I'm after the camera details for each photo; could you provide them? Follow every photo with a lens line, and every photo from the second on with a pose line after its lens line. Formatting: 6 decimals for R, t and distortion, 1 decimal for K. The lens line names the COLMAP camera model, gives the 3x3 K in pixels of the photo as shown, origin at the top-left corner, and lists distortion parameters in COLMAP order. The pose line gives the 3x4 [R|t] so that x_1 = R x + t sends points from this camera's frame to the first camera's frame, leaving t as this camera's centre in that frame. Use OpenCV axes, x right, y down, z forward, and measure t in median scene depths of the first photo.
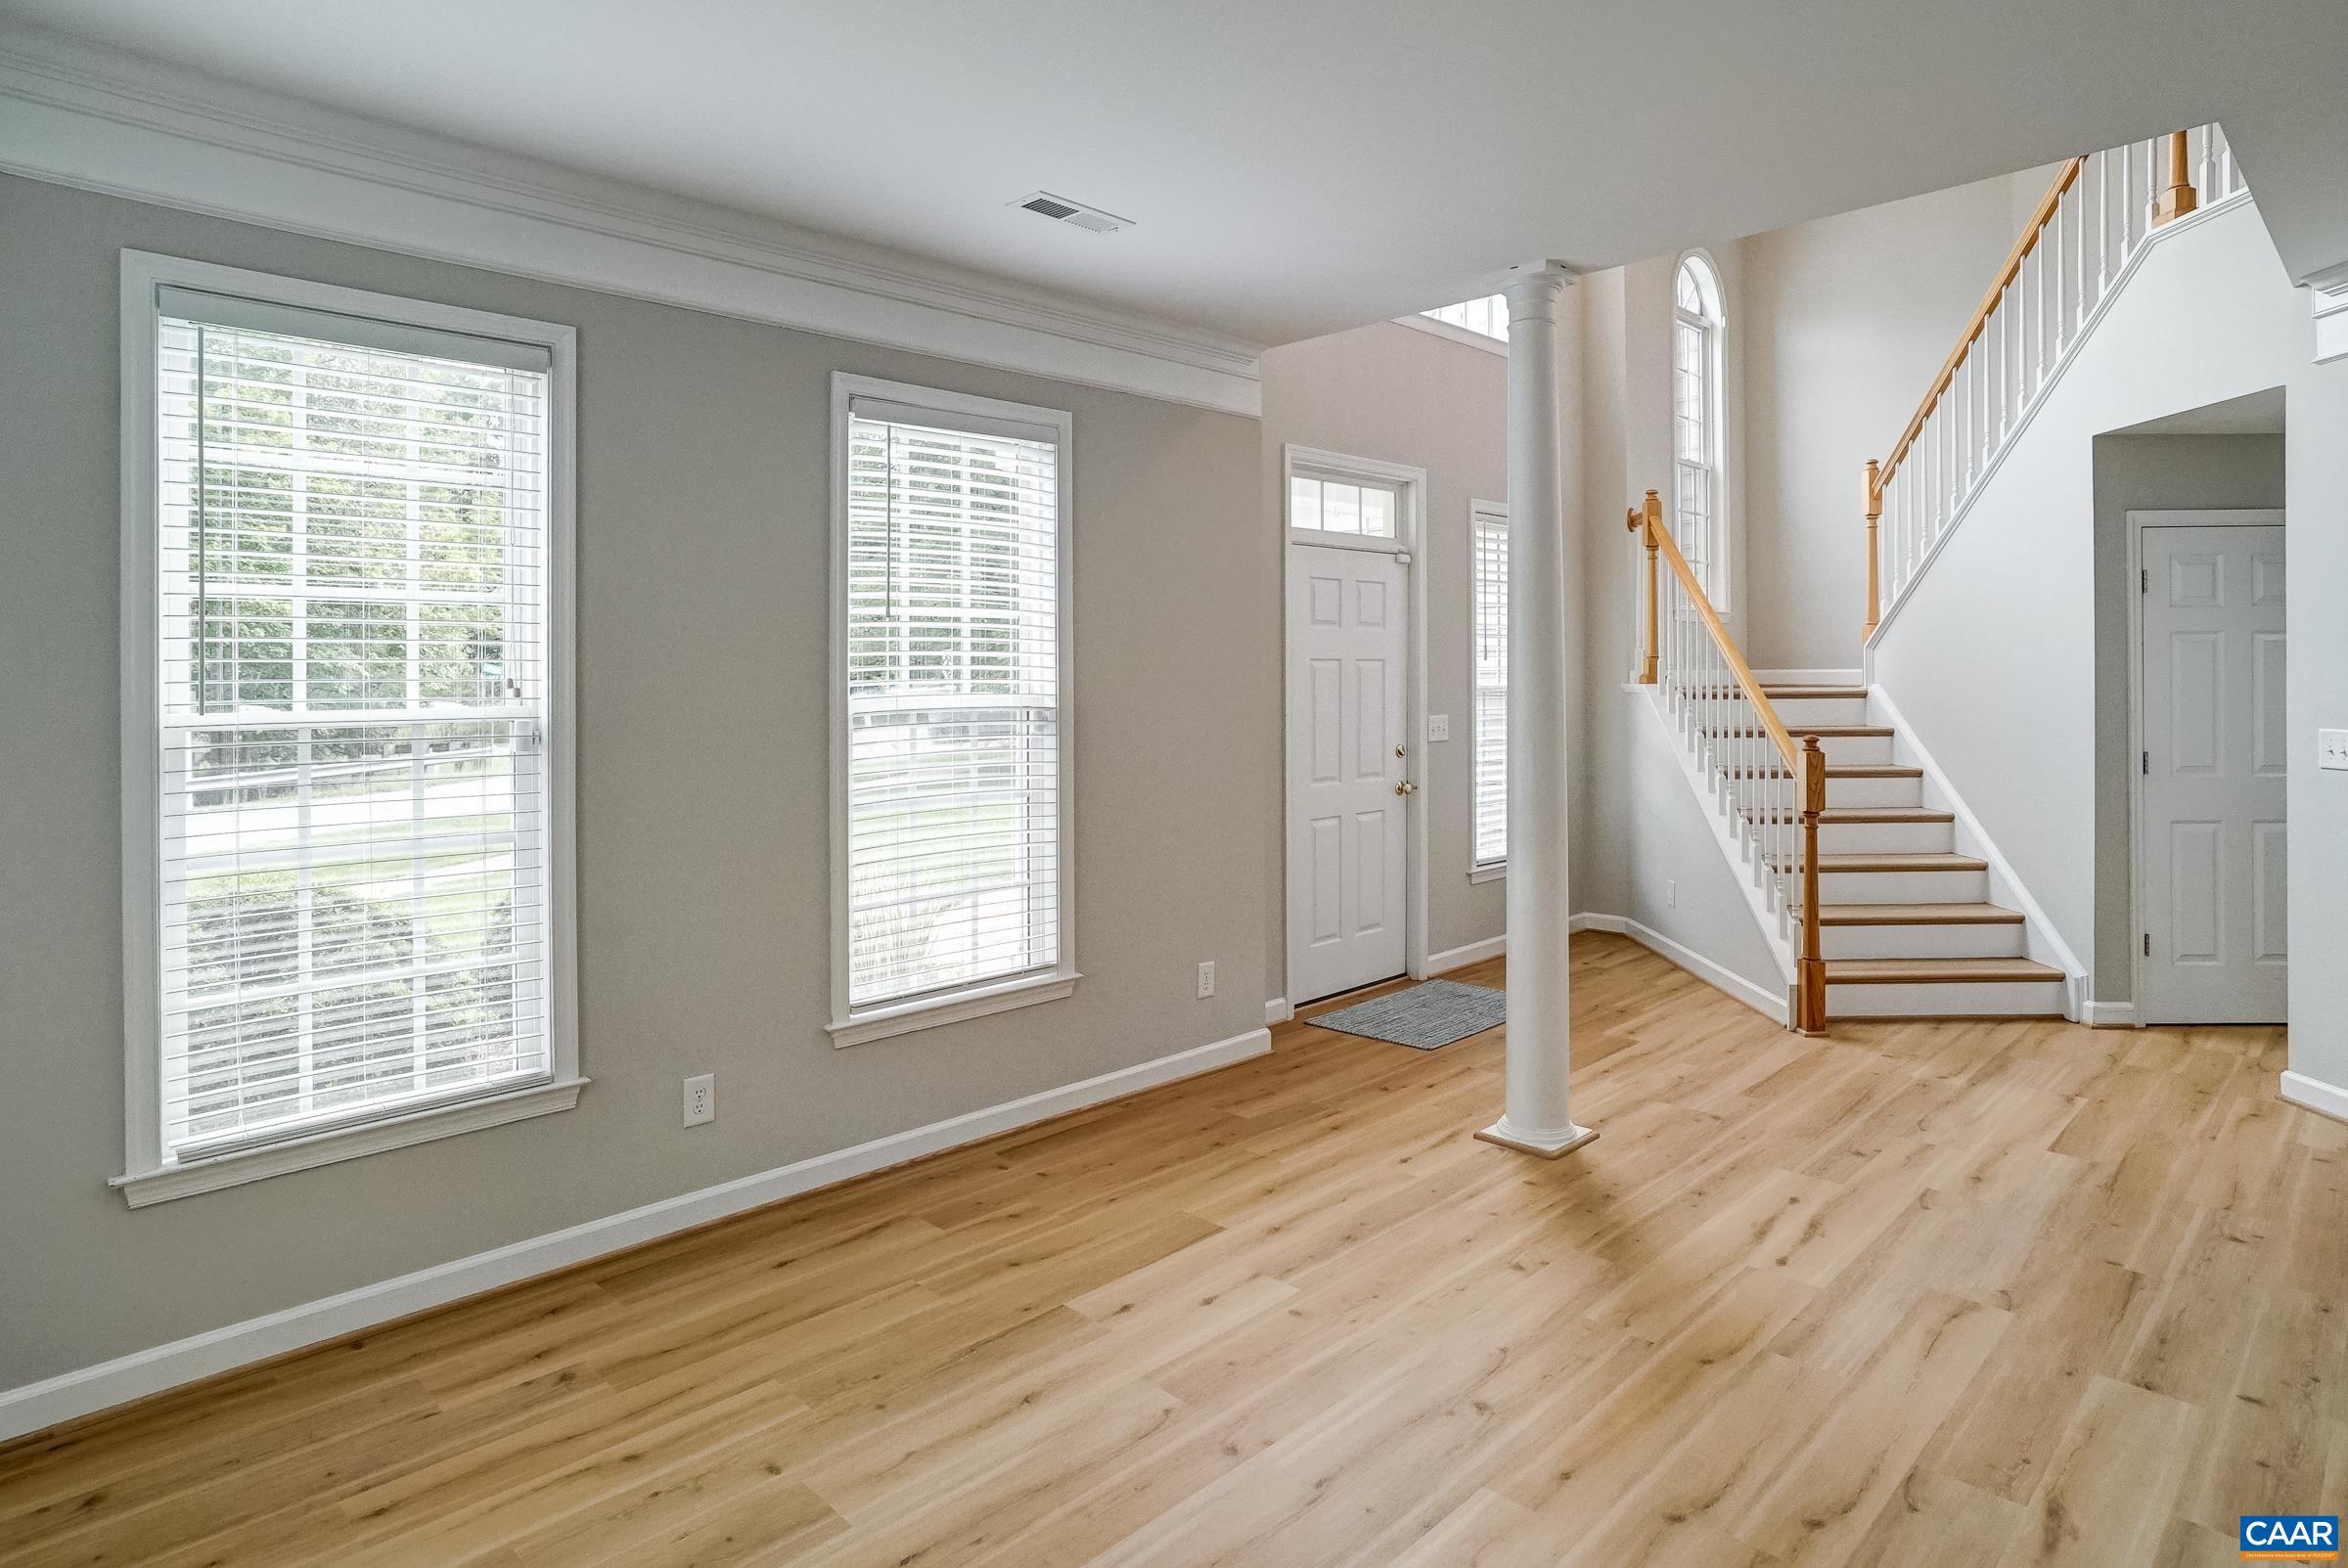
lens RADIAL K [[1289.7, 0, 1149.5], [0, 1289.7, 721.3], [0, 0, 1]] dist [-0.044564, 0.030258]
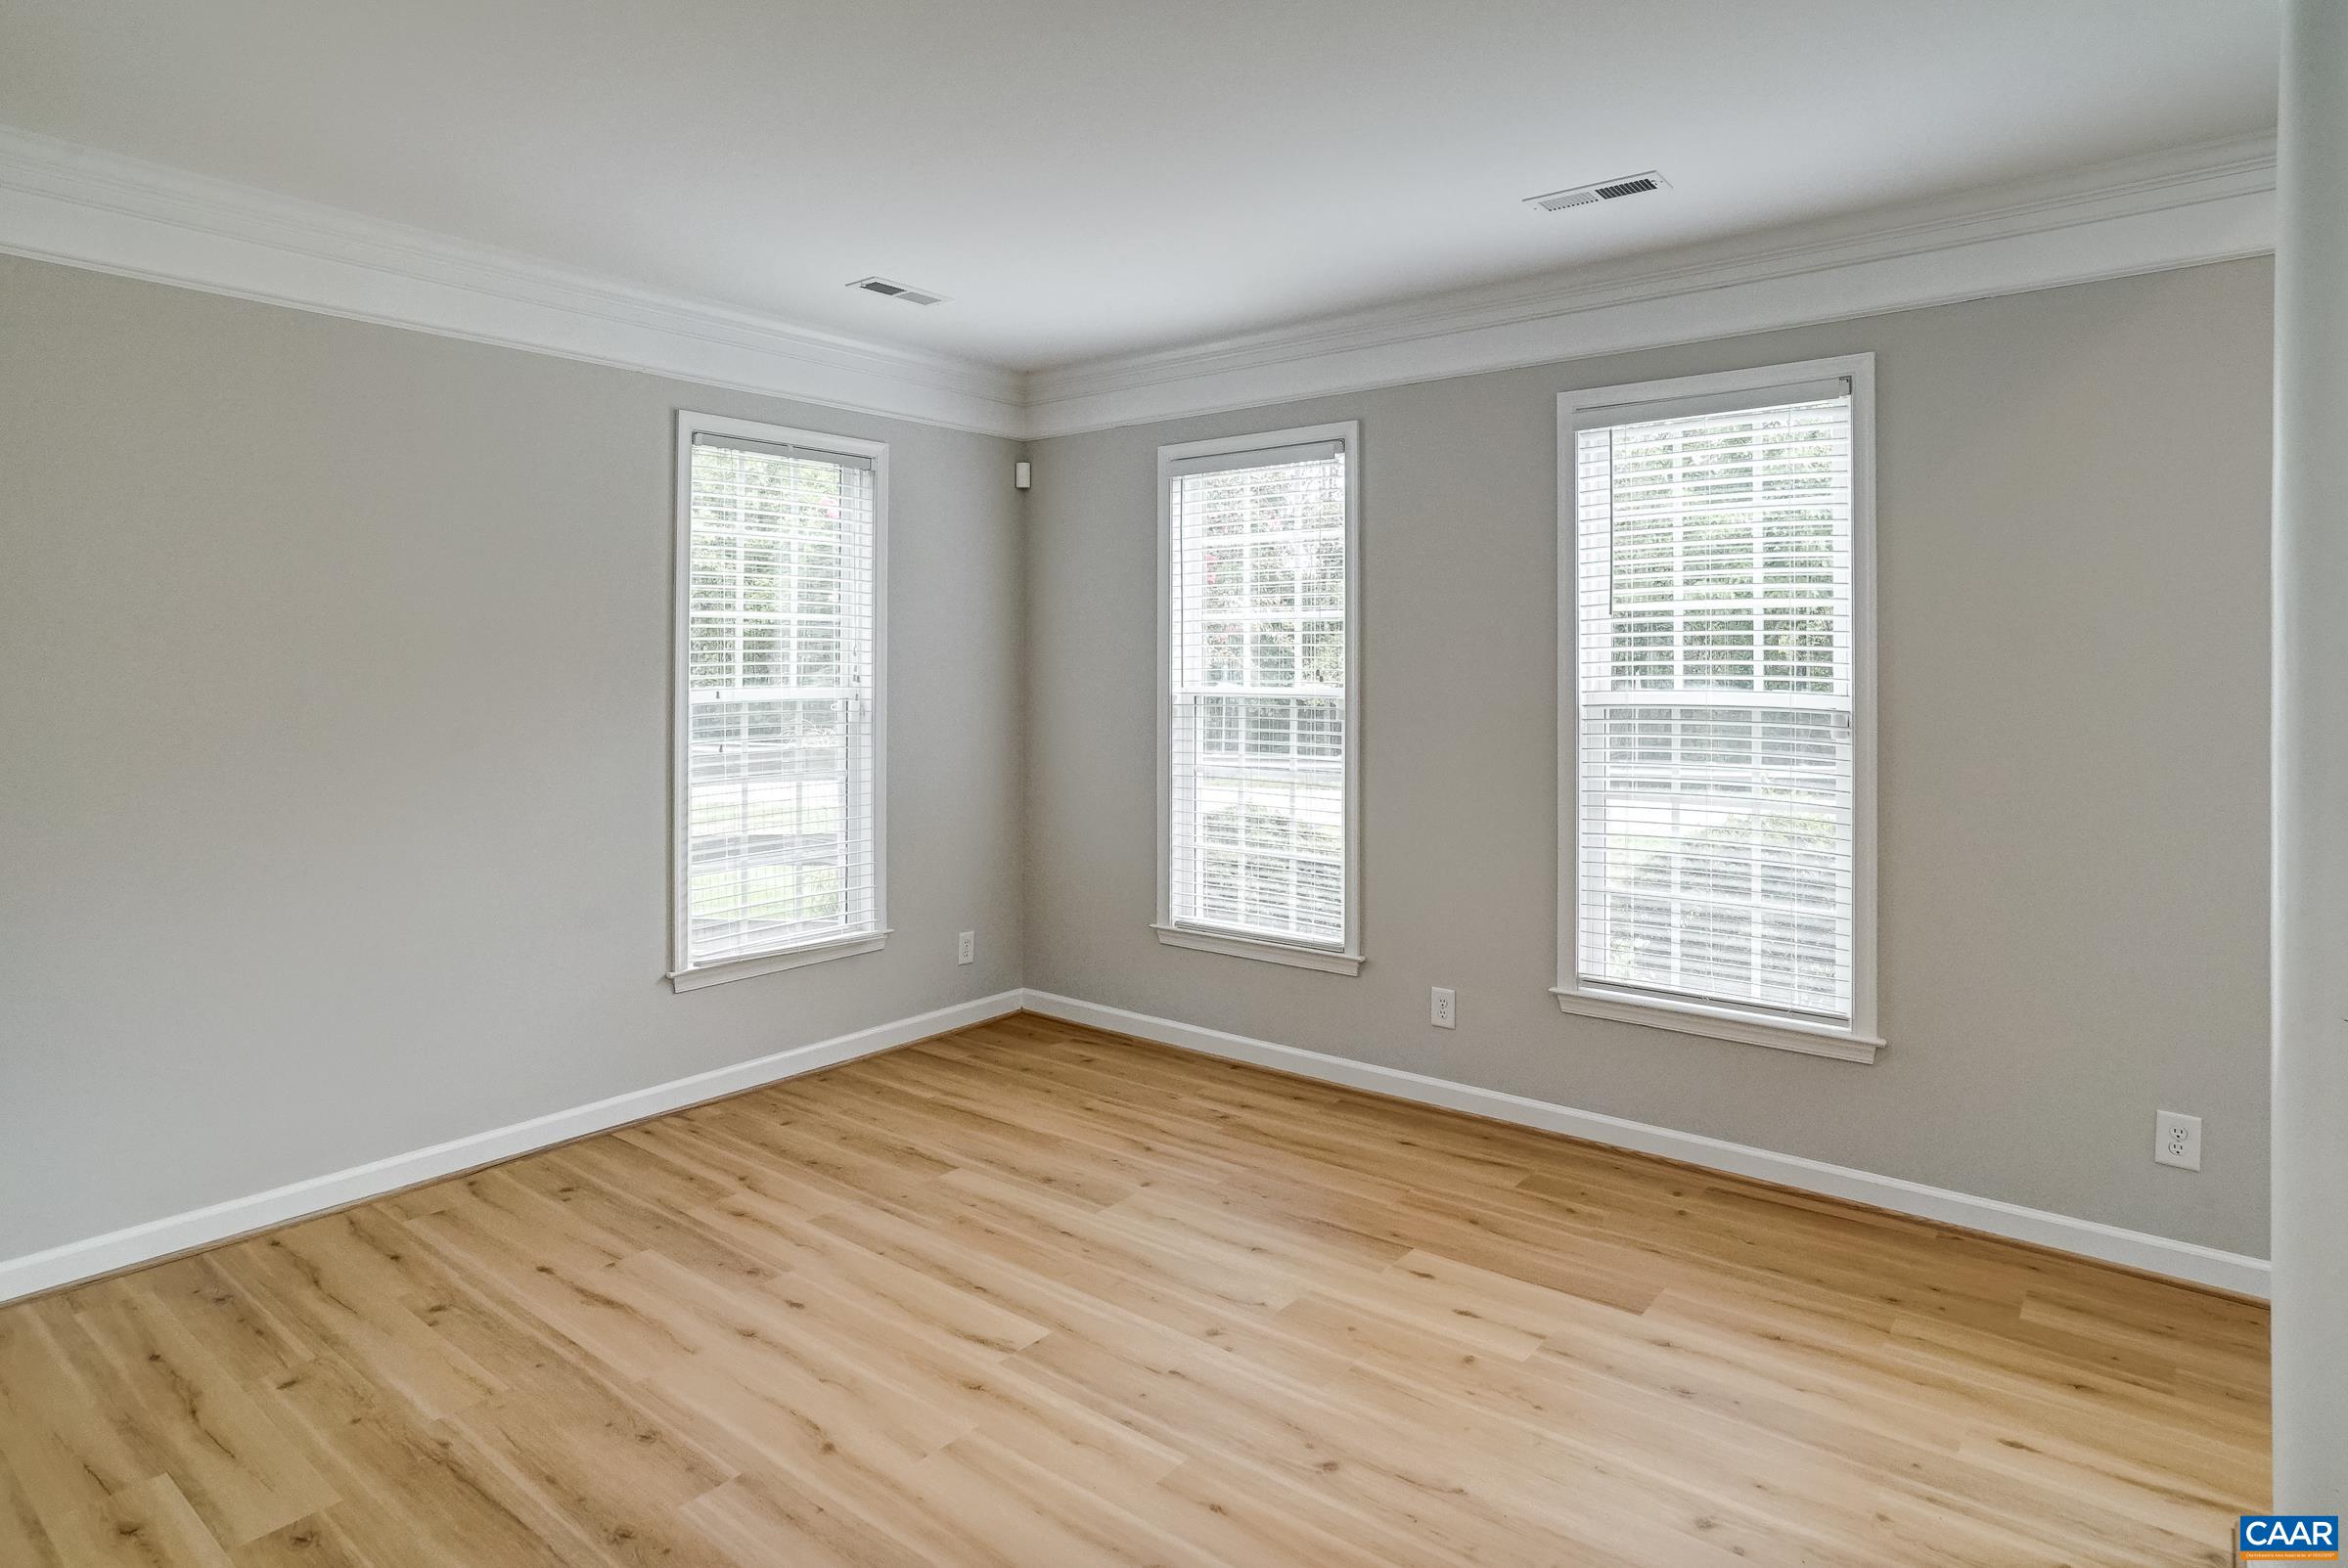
lens RADIAL K [[1315.8, 0, 1167.4], [0, 1315.8, 688.6], [0, 0, 1]] dist [-0.050497, 0.032577]
pose [[0.120445, 0.021831, -0.992480, 0.877762], [-0.038575, 0.999106, 0.017296, -0.027450], [0.991970, 0.036202, 0.121180, 0.563905]]
